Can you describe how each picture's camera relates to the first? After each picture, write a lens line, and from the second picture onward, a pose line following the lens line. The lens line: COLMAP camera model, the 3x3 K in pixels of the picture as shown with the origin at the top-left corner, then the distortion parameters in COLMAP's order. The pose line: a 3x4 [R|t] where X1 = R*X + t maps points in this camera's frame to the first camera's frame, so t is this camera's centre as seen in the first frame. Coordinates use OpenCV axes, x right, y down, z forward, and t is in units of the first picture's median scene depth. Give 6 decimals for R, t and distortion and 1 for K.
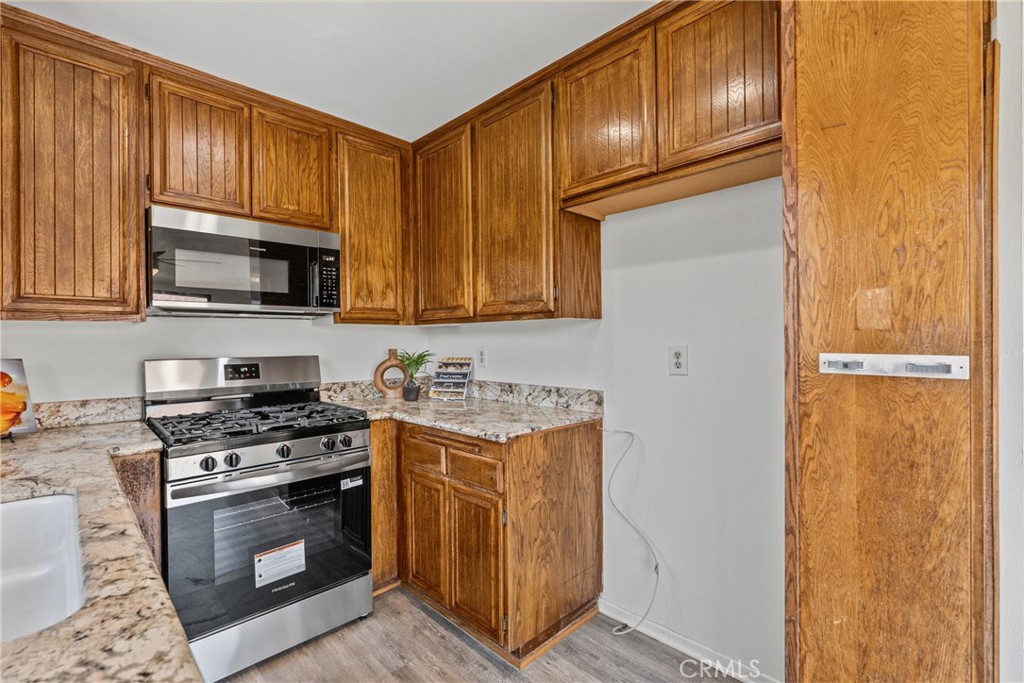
lens RADIAL K [[465.8, 0, 508.3], [0, 465.8, 340.2], [0, 0, 1]] dist [-0.004917, 0.000211]
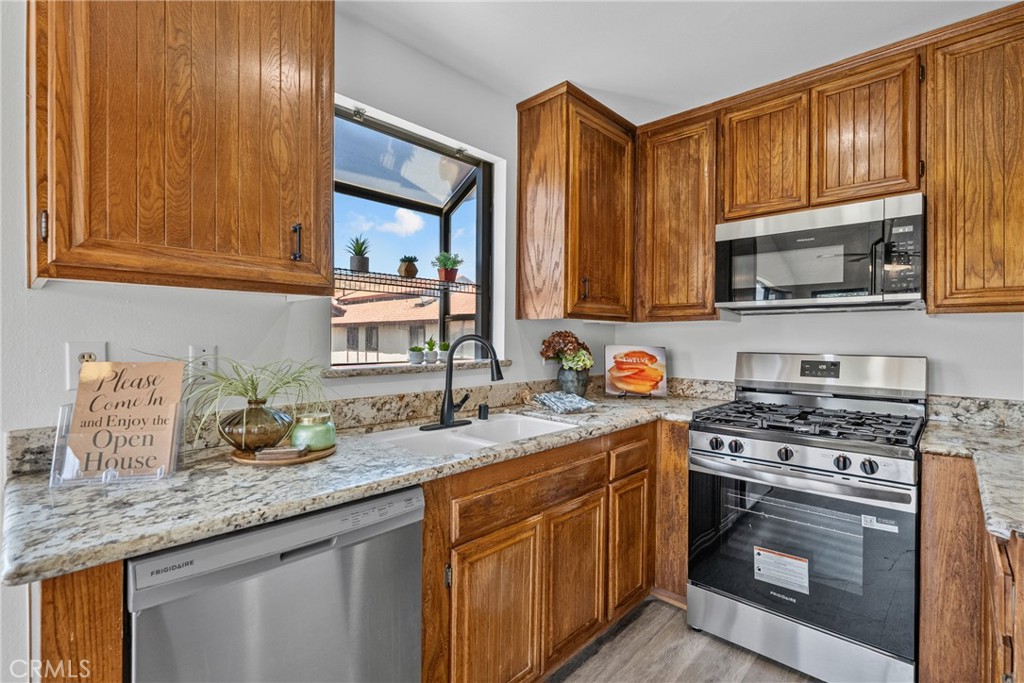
lens RADIAL K [[465.8, 0, 507.9], [0, 465.8, 338.8], [0, 0, 1]] dist [-0.004917, 0.000211]
pose [[0.040855, 0.012081, -0.999092, 0.412283], [-0.004960, 0.999917, 0.011888, -0.003042], [0.999153, 0.004470, 0.040911, 0.379350]]
